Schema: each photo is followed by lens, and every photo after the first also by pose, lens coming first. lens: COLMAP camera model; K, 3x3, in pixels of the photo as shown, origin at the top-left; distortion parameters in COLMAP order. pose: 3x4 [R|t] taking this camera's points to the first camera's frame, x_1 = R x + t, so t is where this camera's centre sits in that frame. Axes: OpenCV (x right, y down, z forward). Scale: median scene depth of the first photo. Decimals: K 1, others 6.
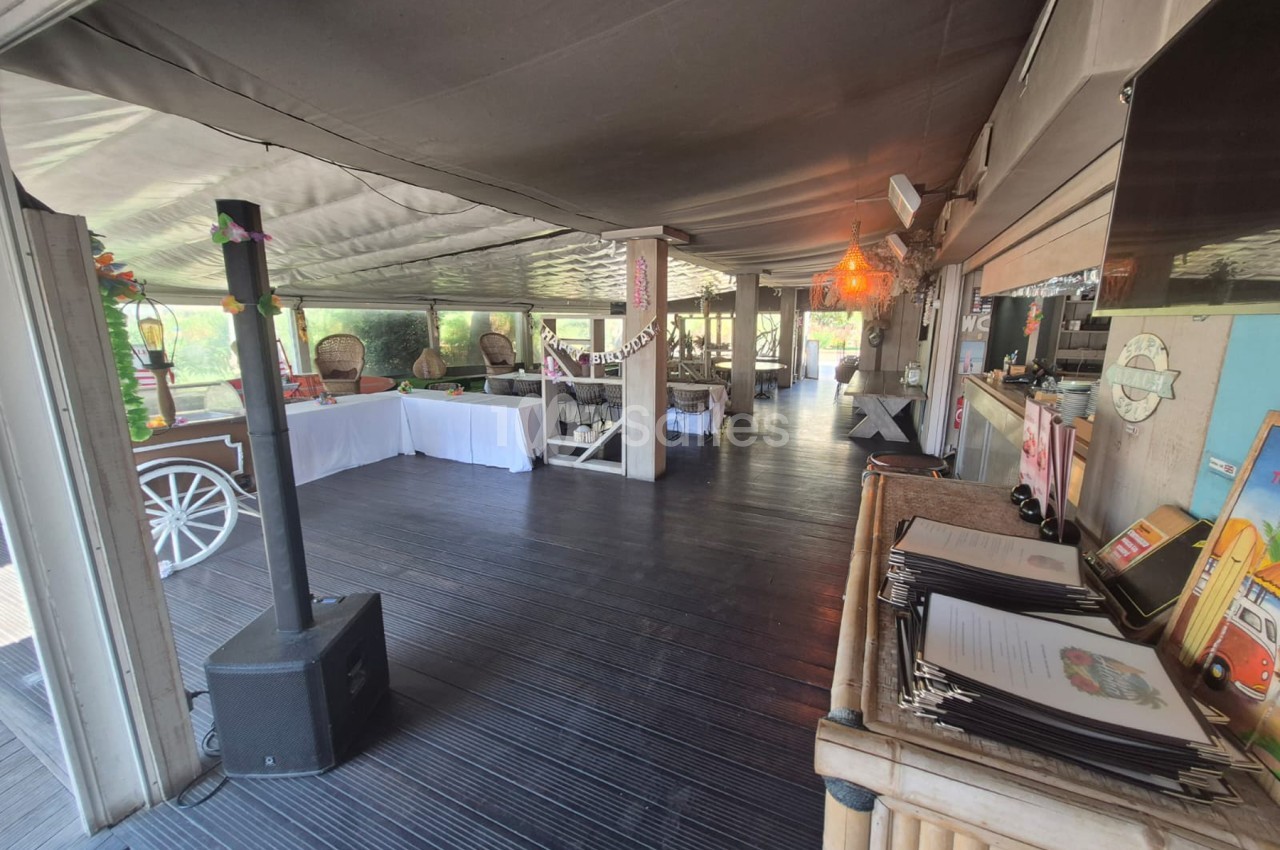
lens RADIAL K [[504.8, 0, 640.0], [0, 504.8, 425.0], [0, 0, 1]] dist [-0.002039, -0.000253]
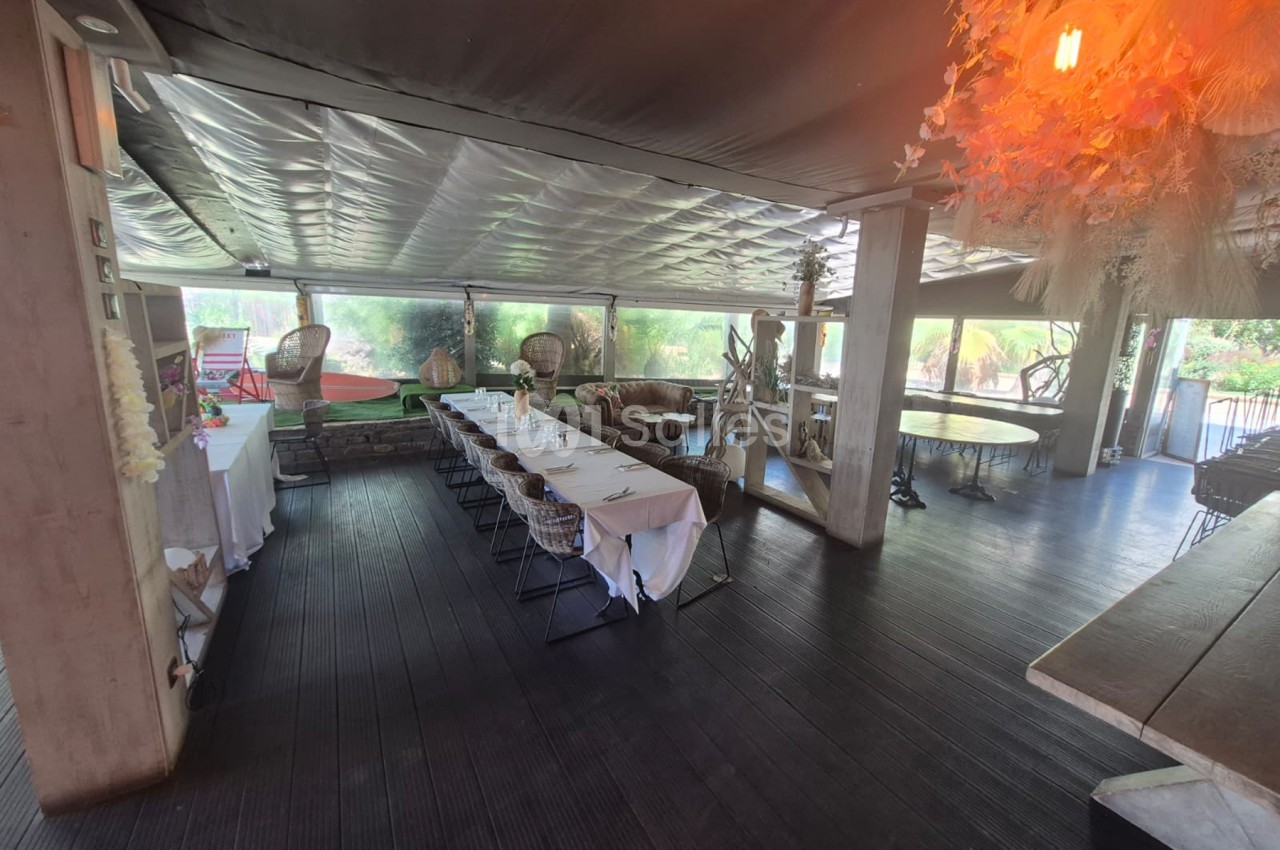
lens RADIAL K [[504.8, 0, 640.0], [0, 504.8, 425.0], [0, 0, 1]] dist [-0.002039, -0.000253]
pose [[0.841282, 0.137456, -0.522829, 0.206066], [-0.143151, 0.989254, 0.029739, -0.084407], [0.521298, 0.049825, 0.851919, 0.418973]]
